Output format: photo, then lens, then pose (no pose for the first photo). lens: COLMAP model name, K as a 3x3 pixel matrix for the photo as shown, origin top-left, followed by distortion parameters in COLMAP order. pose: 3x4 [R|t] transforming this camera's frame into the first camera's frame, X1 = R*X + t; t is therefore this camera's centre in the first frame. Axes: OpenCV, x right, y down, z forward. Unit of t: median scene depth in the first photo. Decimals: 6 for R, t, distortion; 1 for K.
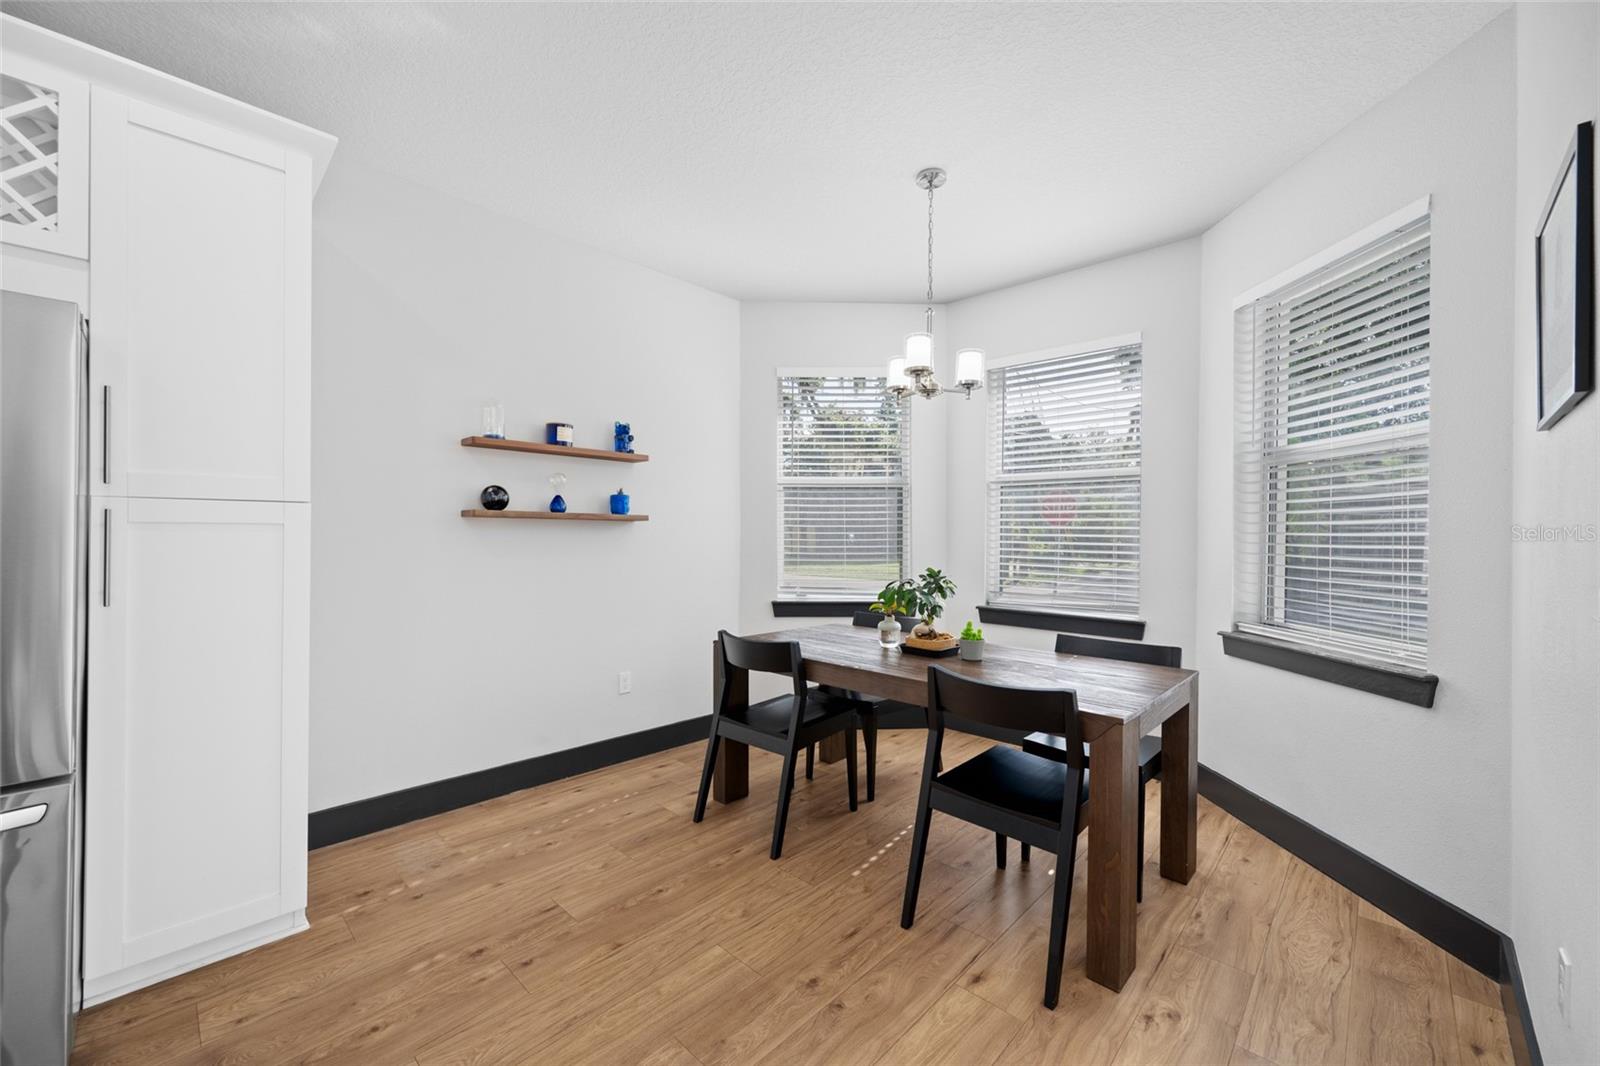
lens RADIAL K [[629.5, 0, 801.4], [0, 629.5, 543.6], [0, 0, 1]] dist [-0.000519, 0.001861]
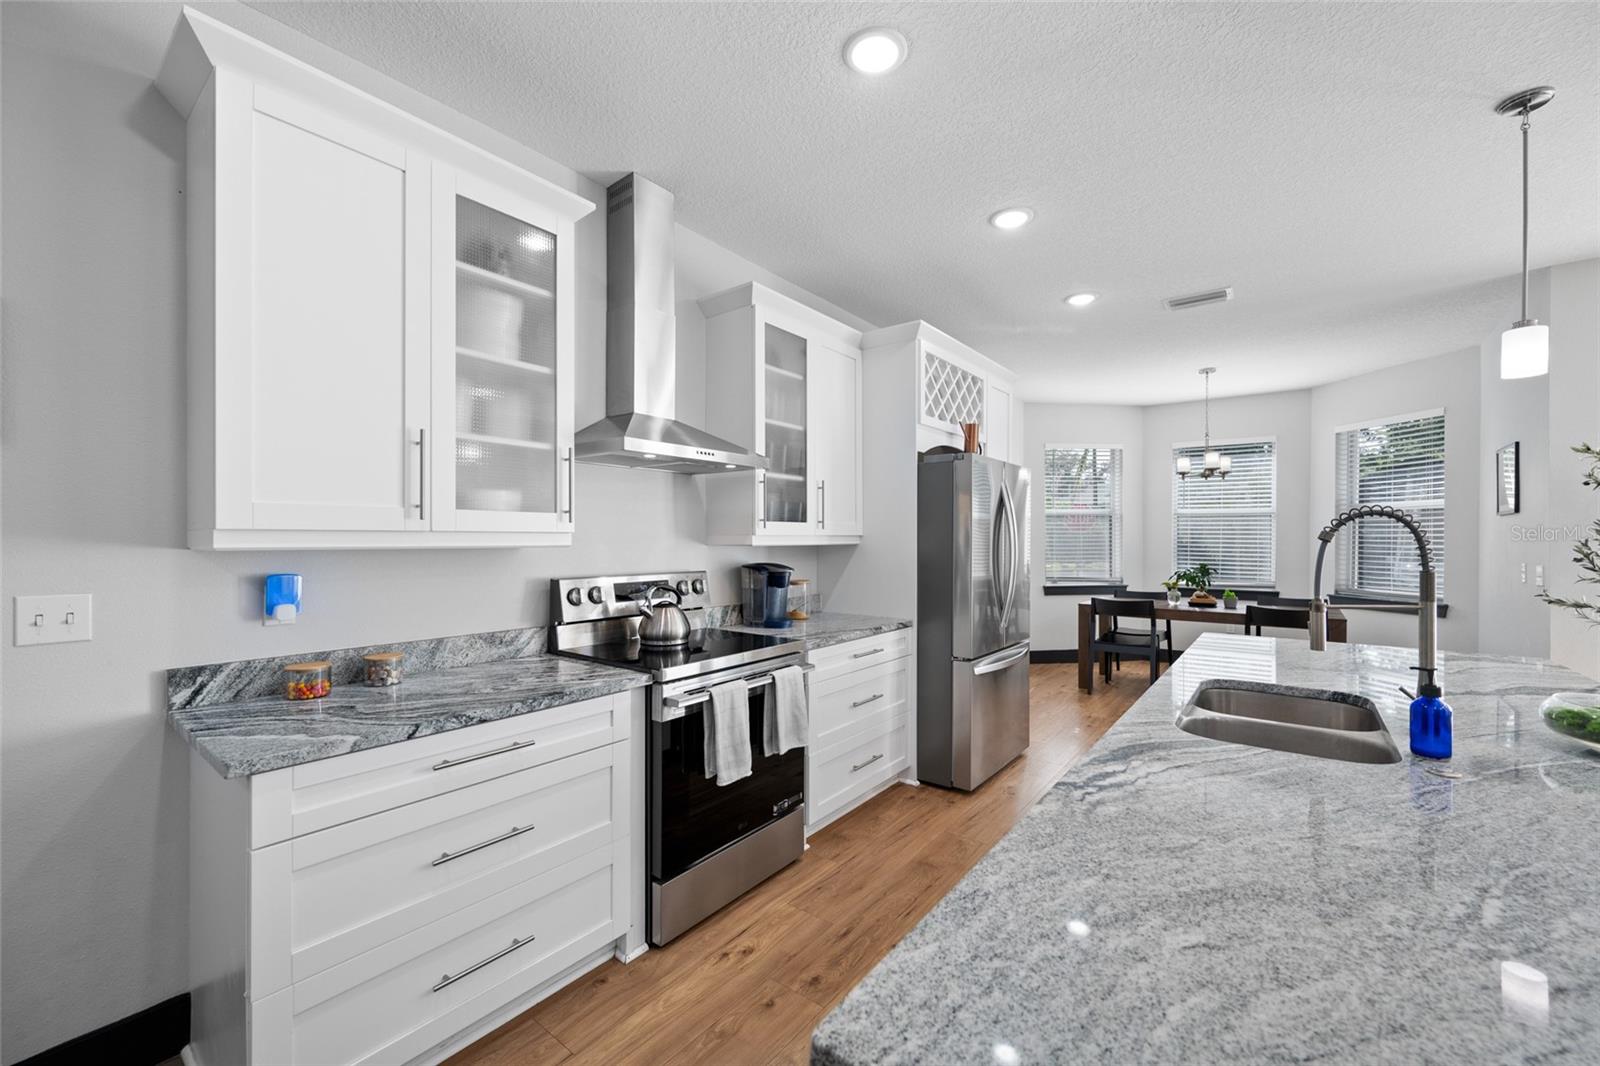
lens RADIAL K [[629.5, 0, 804.8], [0, 629.5, 535.9], [0, 0, 1]] dist [-0.000519, 0.001861]
pose [[0.995284, -0.002271, 0.096982, -1.189624], [0.004351, 0.999765, -0.021239, -0.010006], [-0.096911, 0.021560, 0.995059, -0.822147]]
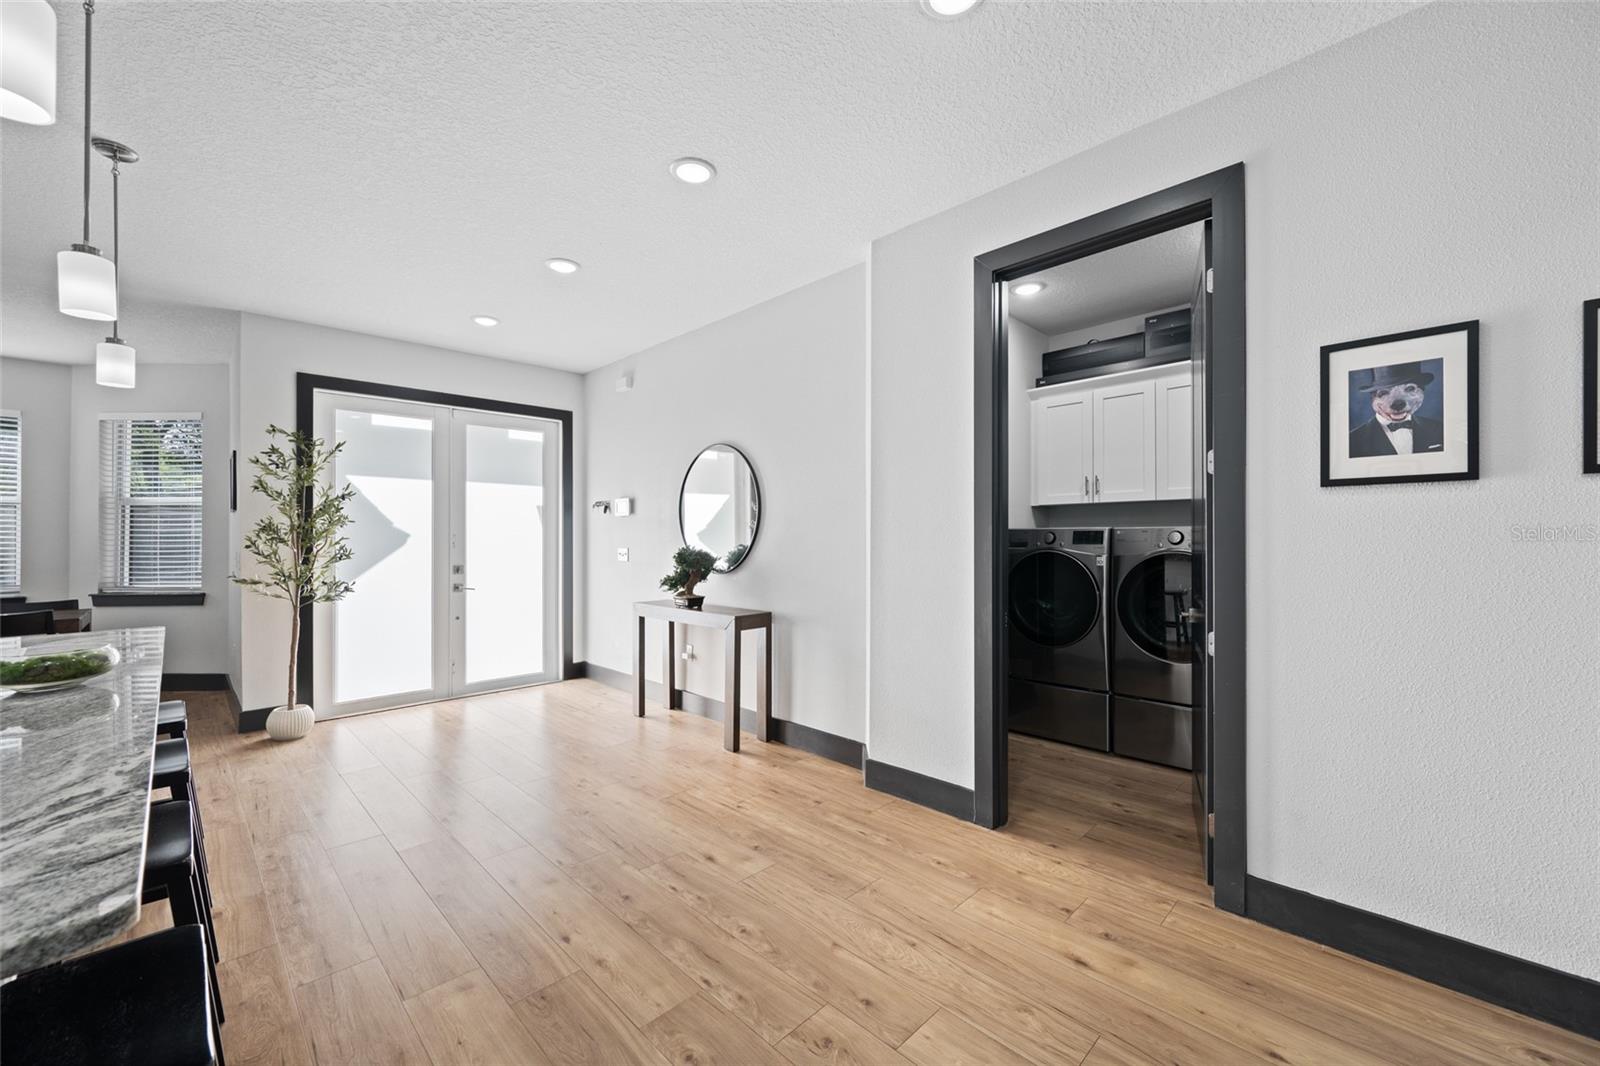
lens RADIAL K [[629.5, 0, 799.6], [0, 629.5, 541.4], [0, 0, 1]] dist [-0.000519, 0.001861]
pose [[0.031833, -0.014424, 0.999389, -1.112138], [0.024742, 0.999601, 0.013639, 0.014011], [-0.999187, 0.024293, 0.032178, -1.136290]]
